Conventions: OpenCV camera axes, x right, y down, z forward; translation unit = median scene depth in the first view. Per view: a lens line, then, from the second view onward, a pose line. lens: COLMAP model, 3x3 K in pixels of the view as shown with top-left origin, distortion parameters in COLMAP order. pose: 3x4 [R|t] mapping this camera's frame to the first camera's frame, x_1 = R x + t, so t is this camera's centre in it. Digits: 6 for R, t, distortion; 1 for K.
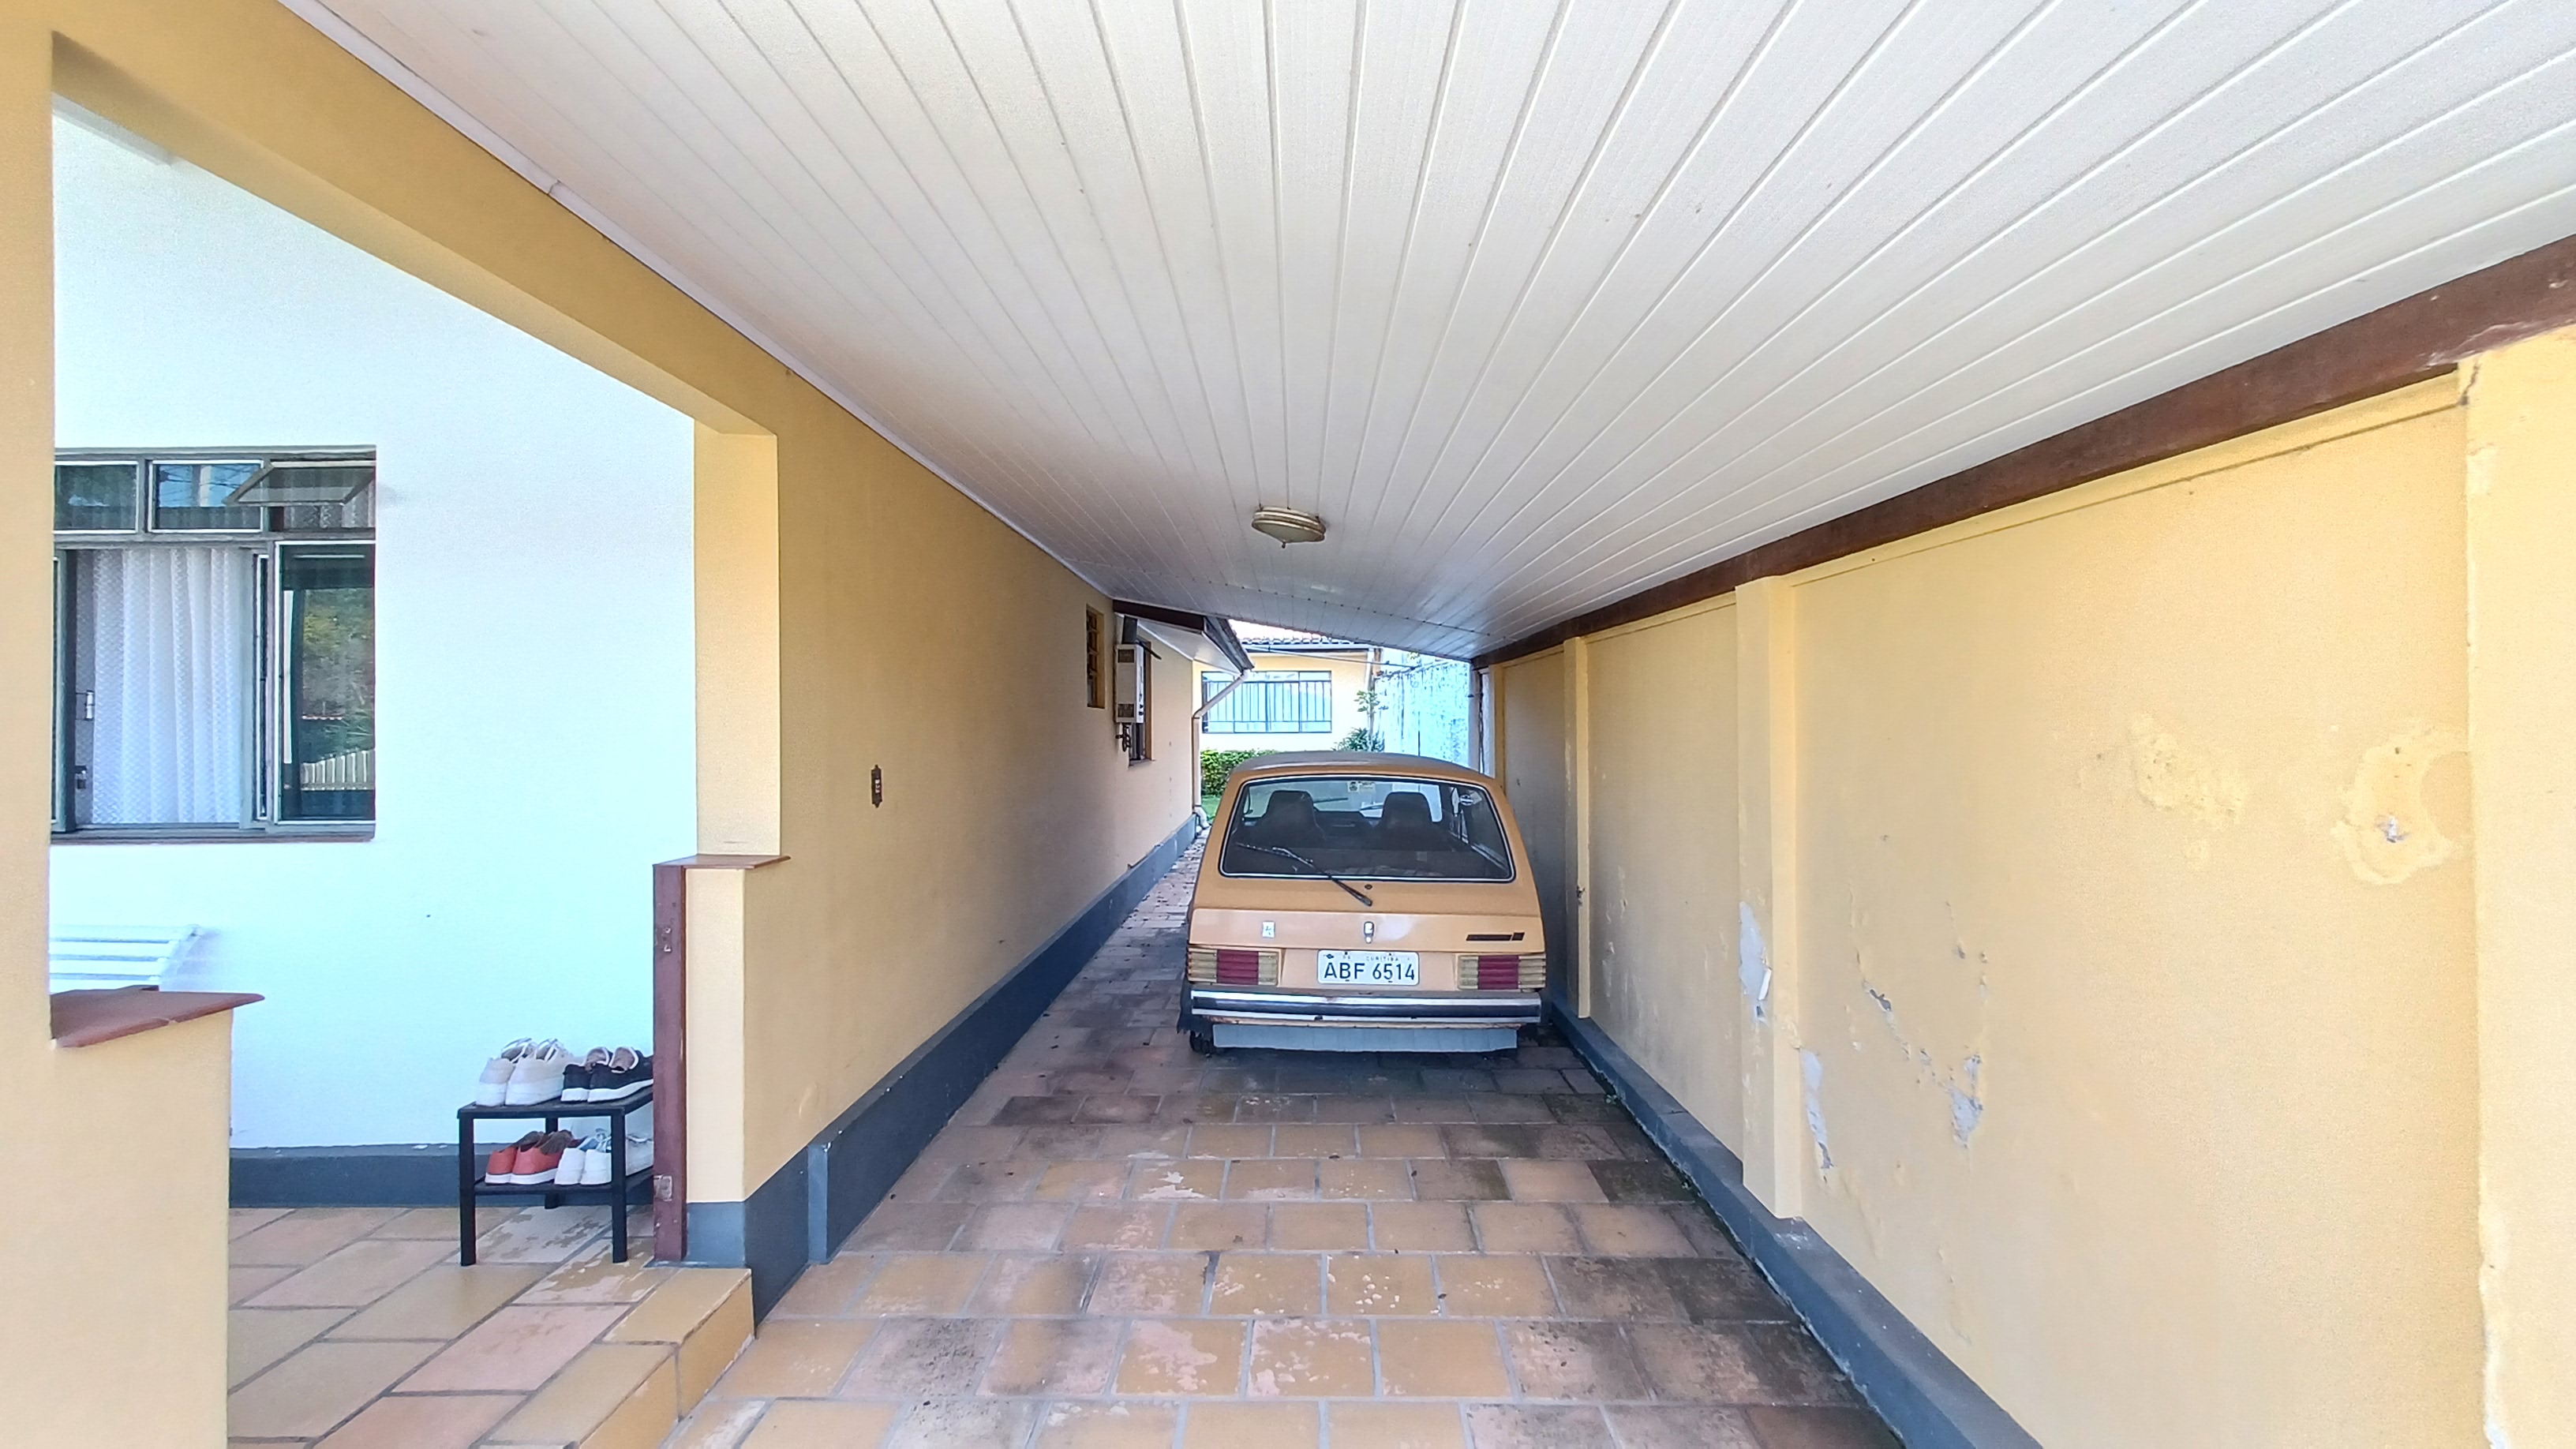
lens RADIAL K [[1000.4, 0, 1302.3], [0, 1000.4, 729.7], [0, 0, 1]] dist [-0.002655, -0.000243]
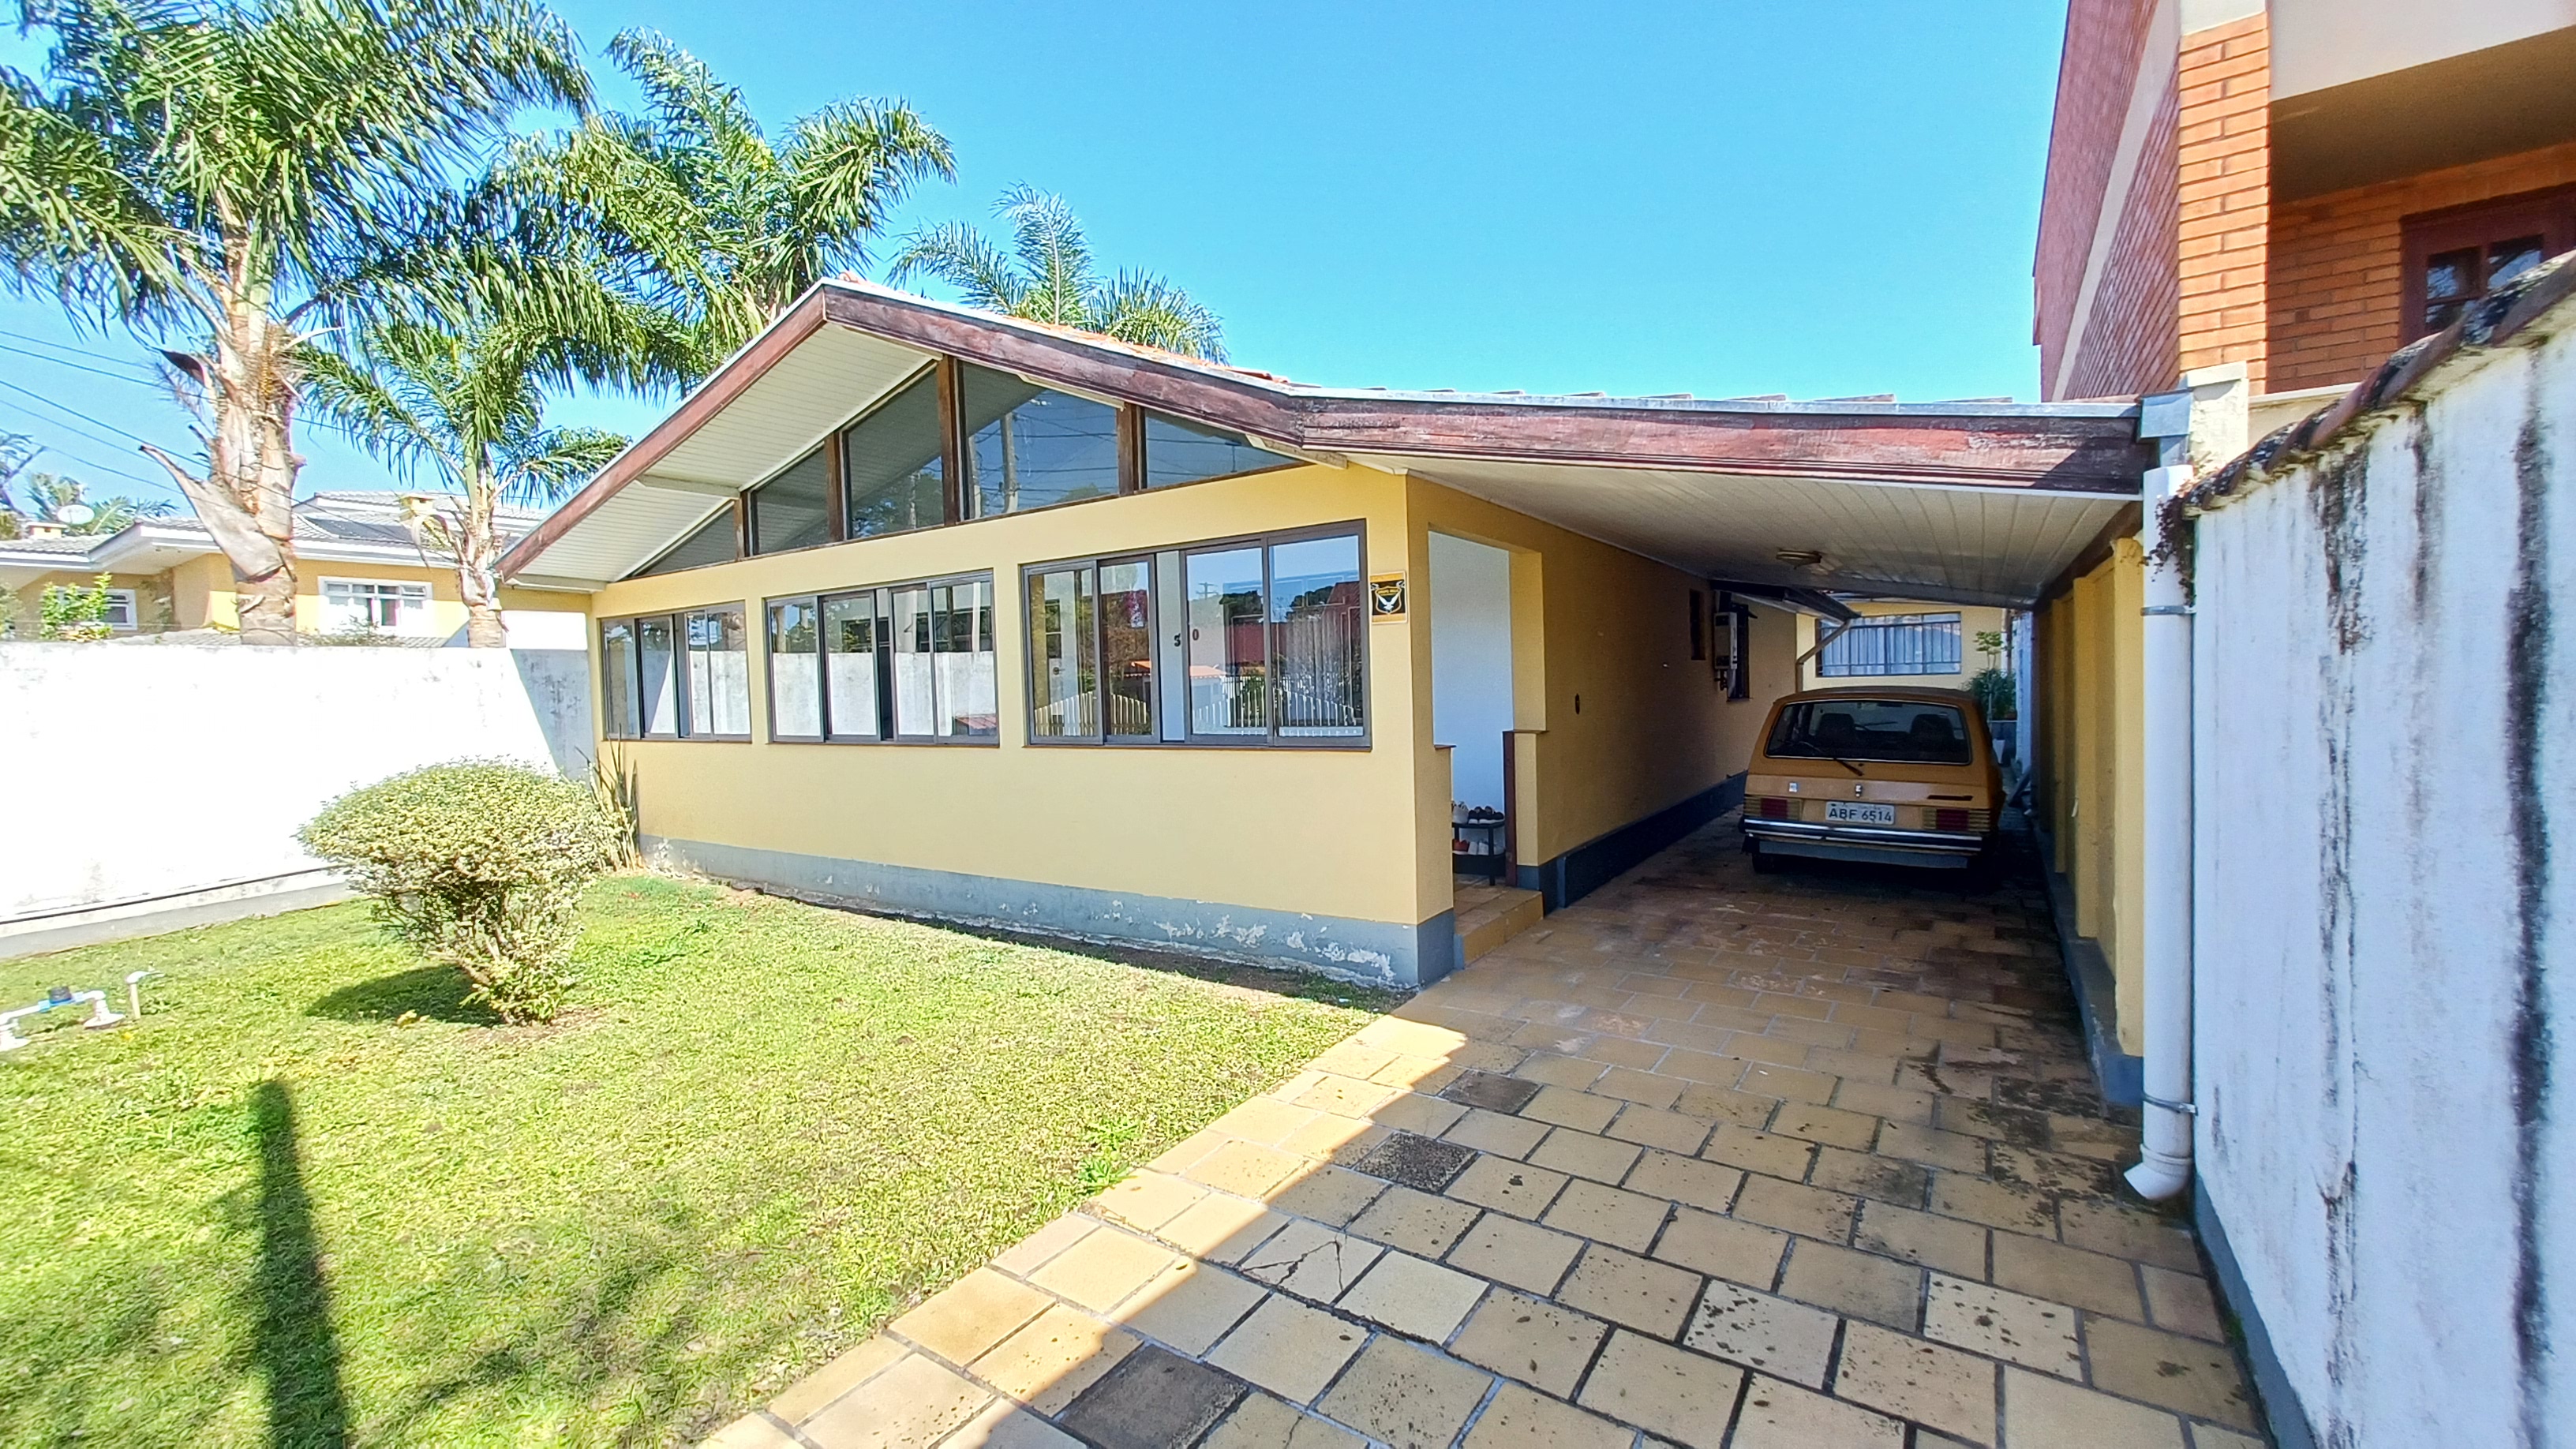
lens RADIAL K [[1000.4, 0, 1318.3], [0, 1000.4, 715.8], [0, 0, 1]] dist [-0.002655, -0.000243]
pose [[0.832637, -0.004024, -0.553805, 0.238079], [0.024176, 0.999284, 0.029087, 0.006249], [0.553292, -0.037608, 0.832138, -0.880908]]
